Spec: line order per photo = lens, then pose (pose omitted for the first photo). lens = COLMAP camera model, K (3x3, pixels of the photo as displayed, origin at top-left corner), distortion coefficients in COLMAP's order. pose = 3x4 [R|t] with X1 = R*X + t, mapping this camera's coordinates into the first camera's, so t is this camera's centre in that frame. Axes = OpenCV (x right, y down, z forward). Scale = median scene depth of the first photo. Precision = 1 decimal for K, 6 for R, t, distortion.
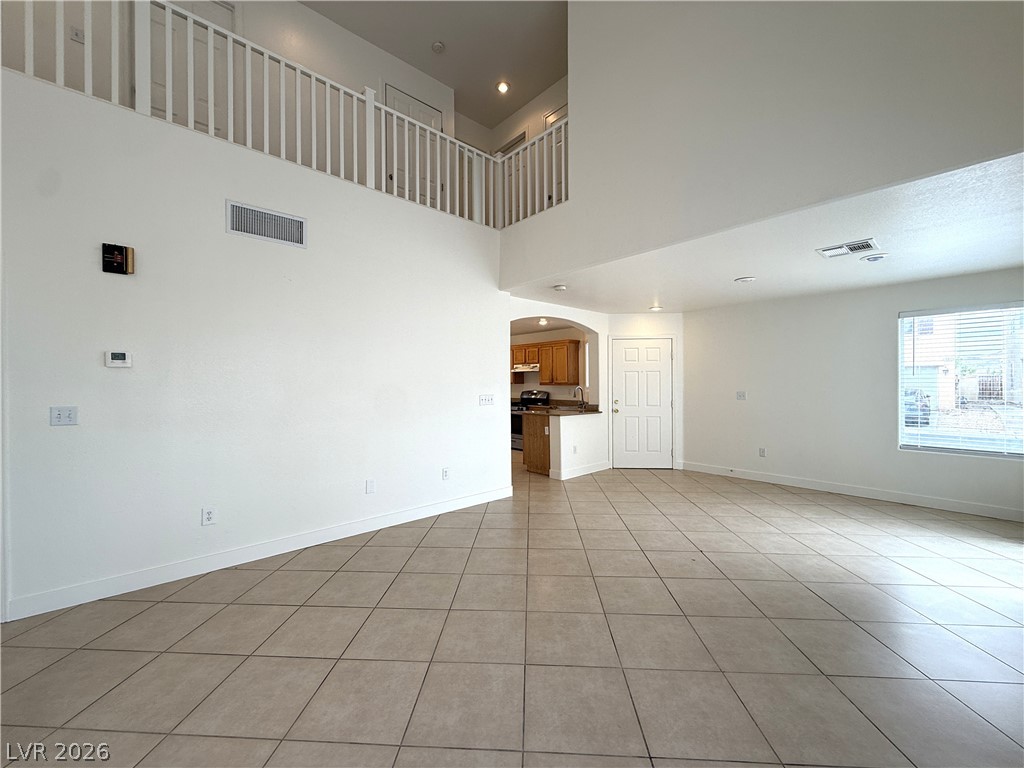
lens RADIAL K [[409.6, 0, 511.0], [0, 409.6, 383.6], [0, 0, 1]] dist [-0.002305, 0.000015]
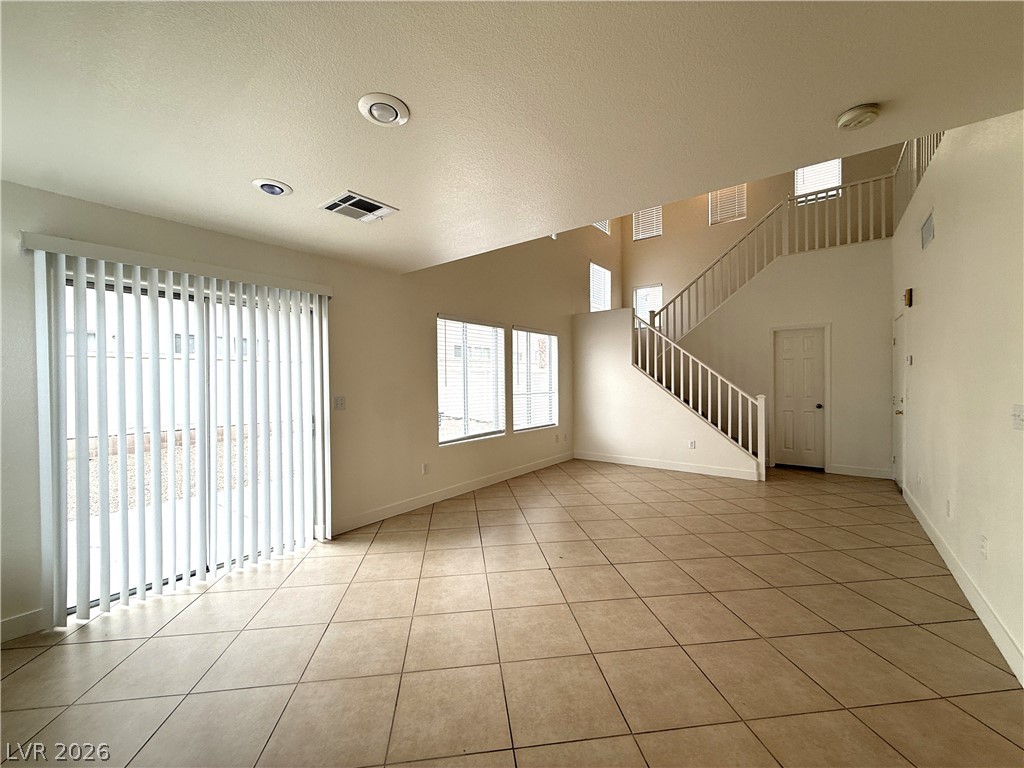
lens RADIAL K [[409.6, 0, 509.4], [0, 409.6, 387.8], [0, 0, 1]] dist [-0.002305, 0.000015]
pose [[-0.984348, 0.020946, -0.174987, 0.670198], [0.018147, 0.999681, 0.017581, -0.006399], [0.175299, 0.014130, -0.984414, 1.783345]]
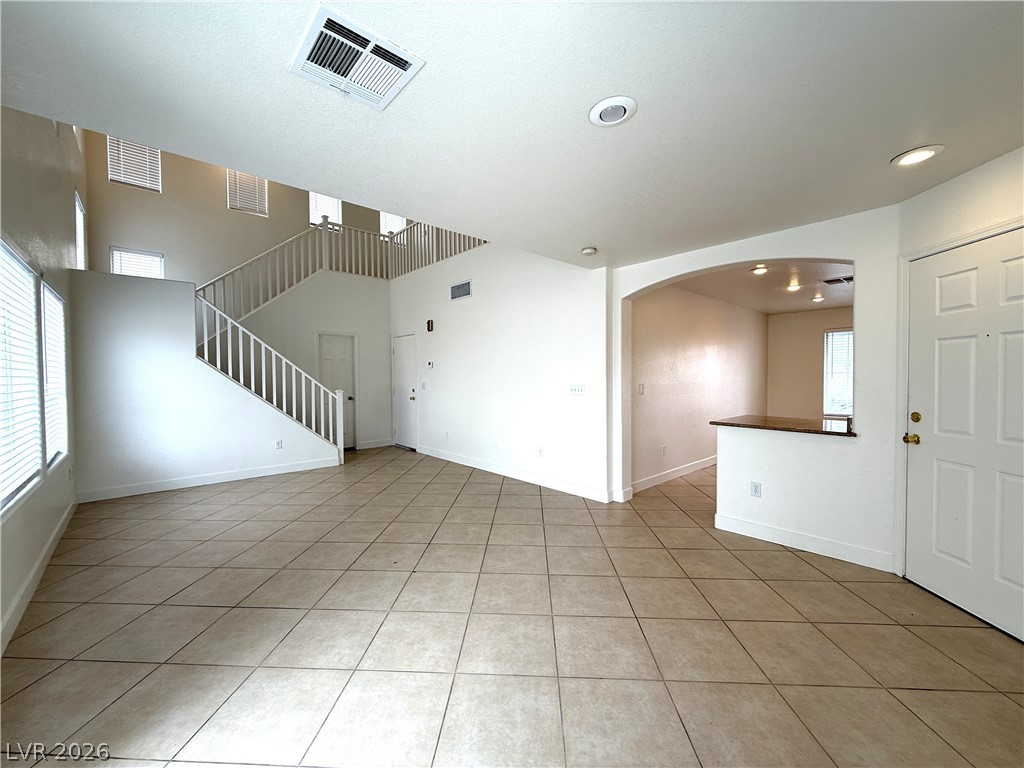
lens RADIAL K [[409.6, 0, 507.3], [0, 409.6, 384.9], [0, 0, 1]] dist [-0.002305, 0.000015]
pose [[0.001369, 0.029940, -0.999551, 1.249483], [0.006288, 0.999532, 0.029949, -0.004920], [0.999979, -0.006327, 0.001181, 1.142569]]
